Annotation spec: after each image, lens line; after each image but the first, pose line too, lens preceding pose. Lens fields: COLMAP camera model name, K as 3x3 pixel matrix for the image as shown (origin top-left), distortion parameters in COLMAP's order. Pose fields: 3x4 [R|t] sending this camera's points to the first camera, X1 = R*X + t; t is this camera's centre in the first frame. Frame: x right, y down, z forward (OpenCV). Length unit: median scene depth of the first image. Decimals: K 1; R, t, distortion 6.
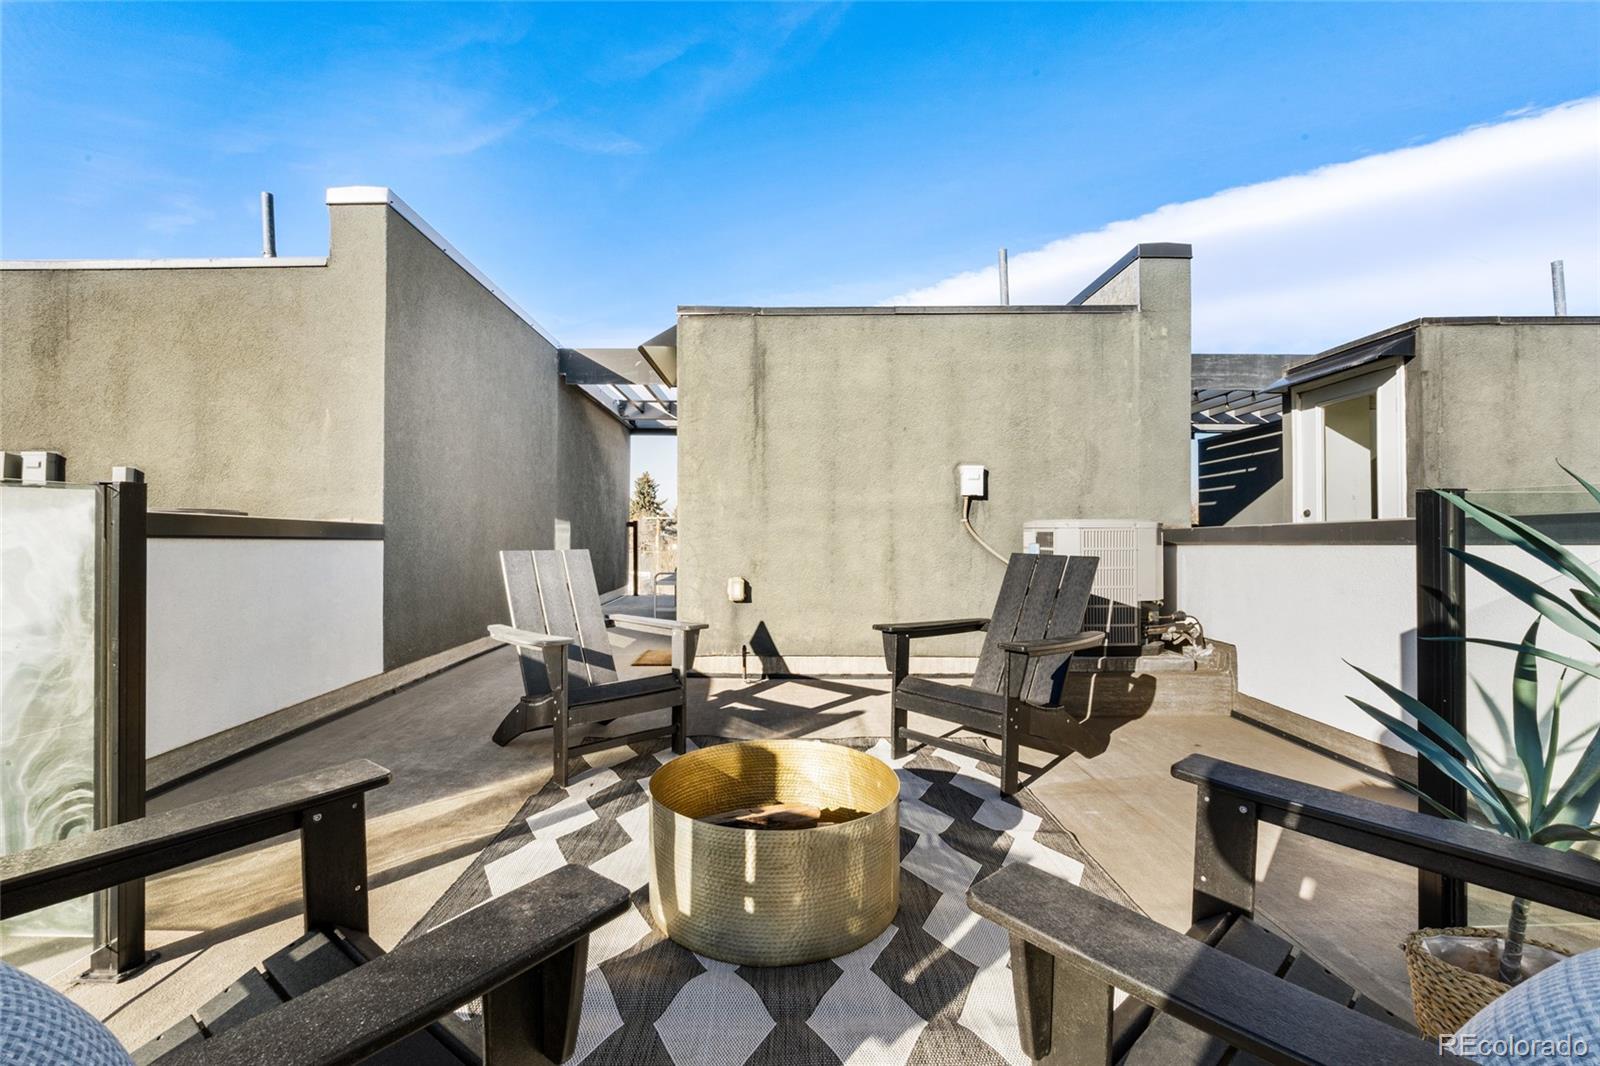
lens RADIAL K [[710.8, 0, 800.8], [0, 710.8, 534.9], [0, 0, 1]] dist [-0.006861, 0.001945]
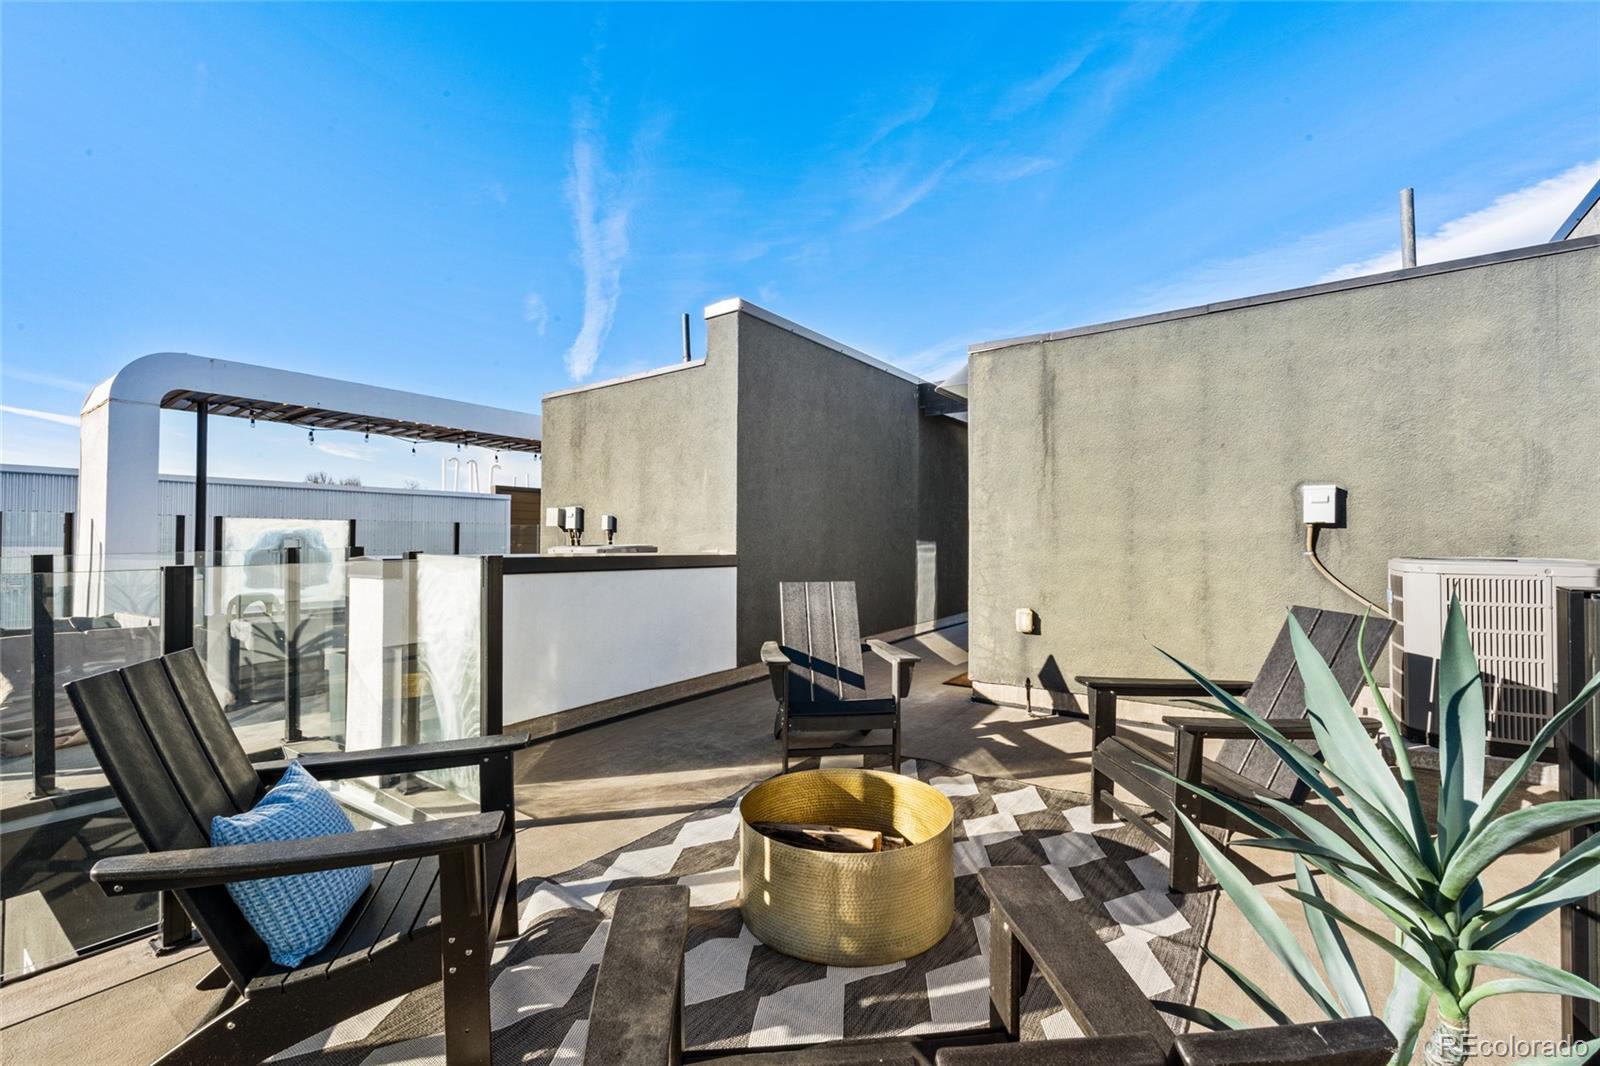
lens RADIAL K [[710.8, 0, 786.8], [0, 710.8, 535.4], [0, 0, 1]] dist [-0.006861, 0.001945]
pose [[0.797053, -0.004004, -0.603896, 0.244650], [0.002395, 0.999991, -0.003469, -0.039915], [0.603904, 0.001318, 0.797056, 0.005578]]
